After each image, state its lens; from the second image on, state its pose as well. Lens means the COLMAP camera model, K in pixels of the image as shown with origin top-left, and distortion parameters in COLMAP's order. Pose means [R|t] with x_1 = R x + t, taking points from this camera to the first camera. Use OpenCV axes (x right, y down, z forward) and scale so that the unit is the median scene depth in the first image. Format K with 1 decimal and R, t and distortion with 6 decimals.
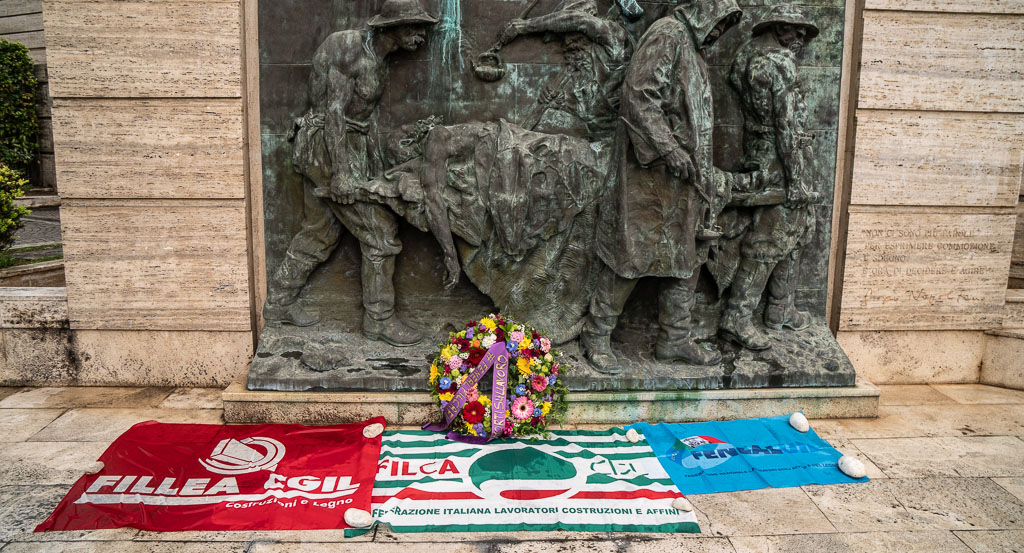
lens RADIAL K [[720.7, 0, 505.1], [0, 720.7, 236.8], [0, 0, 1]] dist [-0.120157, 0.081469]
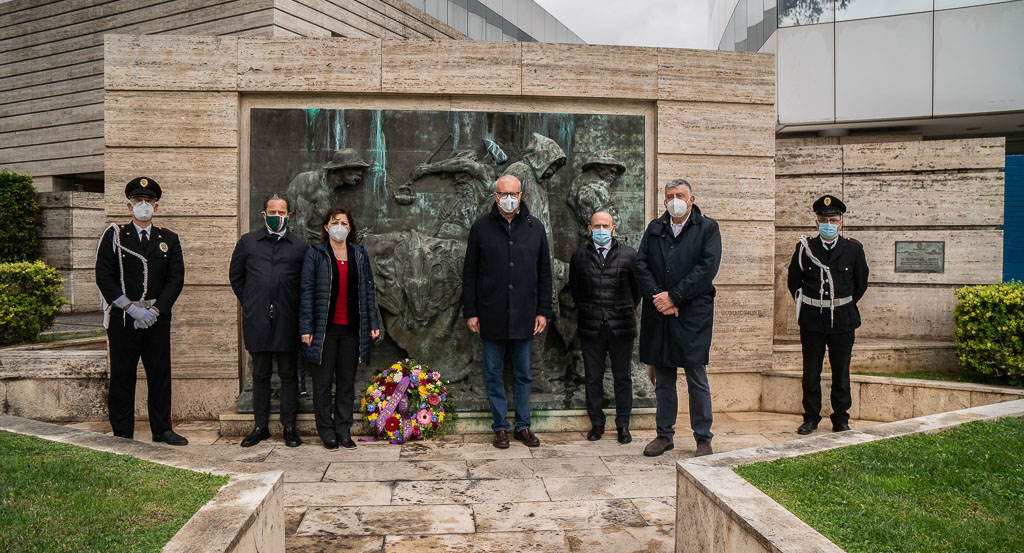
lens RADIAL K [[720.7, 0, 507.2], [0, 720.7, 271.2], [0, 0, 1]] dist [-0.120157, 0.081469]
pose [[0.998444, -0.010951, 0.054669, 0.107799], [0.017770, 0.991891, -0.125840, 0.112869], [-0.052848, 0.126616, 0.990543, -0.477762]]
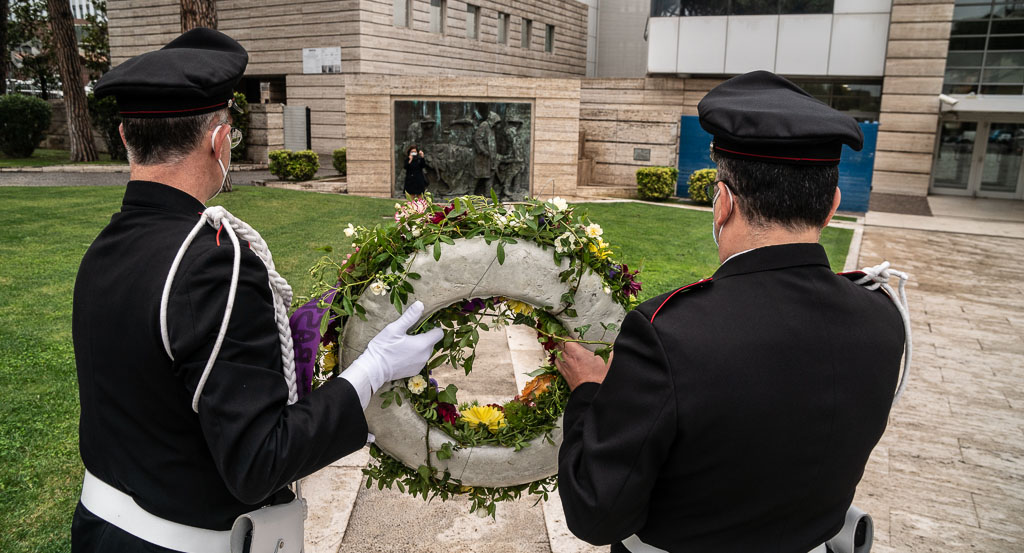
lens RADIAL K [[720.7, 0, 510.7], [0, 720.7, 270.6], [0, 0, 1]] dist [-0.120157, 0.081469]
pose [[0.999862, 0.006183, 0.015392, 0.306660], [-0.007214, 0.997670, 0.067846, 0.316659], [-0.014936, -0.067948, 0.997577, -3.457512]]
